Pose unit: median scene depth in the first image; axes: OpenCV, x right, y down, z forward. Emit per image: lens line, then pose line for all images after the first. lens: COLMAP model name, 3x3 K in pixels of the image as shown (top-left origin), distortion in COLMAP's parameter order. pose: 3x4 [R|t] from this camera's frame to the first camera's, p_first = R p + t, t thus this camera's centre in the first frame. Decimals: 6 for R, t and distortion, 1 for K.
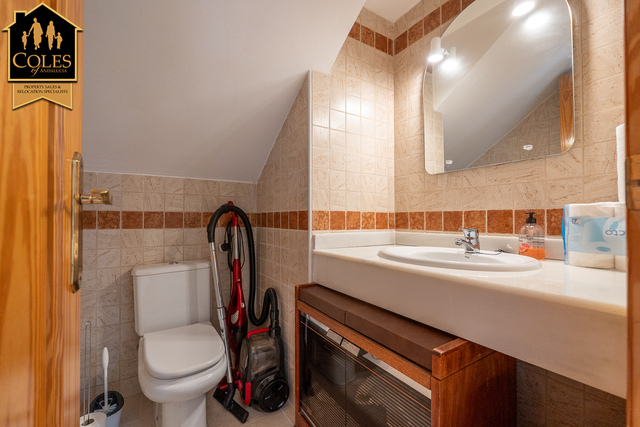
lens RADIAL K [[270.1, 0, 318.1], [0, 270.1, 215.7], [0, 0, 1]] dist [-0.003042, -0.000776]
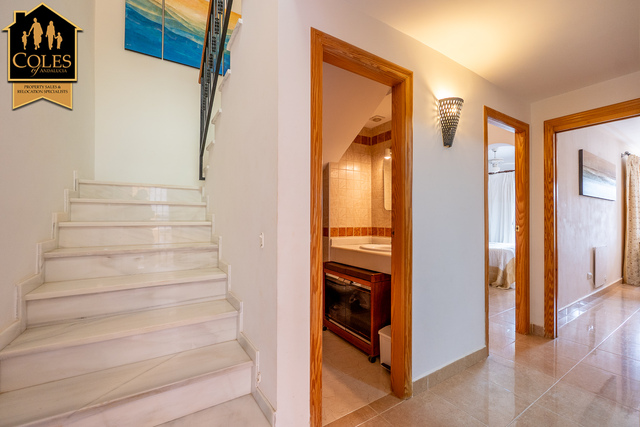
lens RADIAL K [[270.1, 0, 318.1], [0, 270.1, 215.7], [0, 0, 1]] dist [-0.003042, -0.000776]
pose [[0.999976, 0.003272, -0.006089, -0.094079], [-0.003272, 0.999995, 0.000114, -0.100165], [0.006089, -0.000094, 0.999981, -1.014455]]
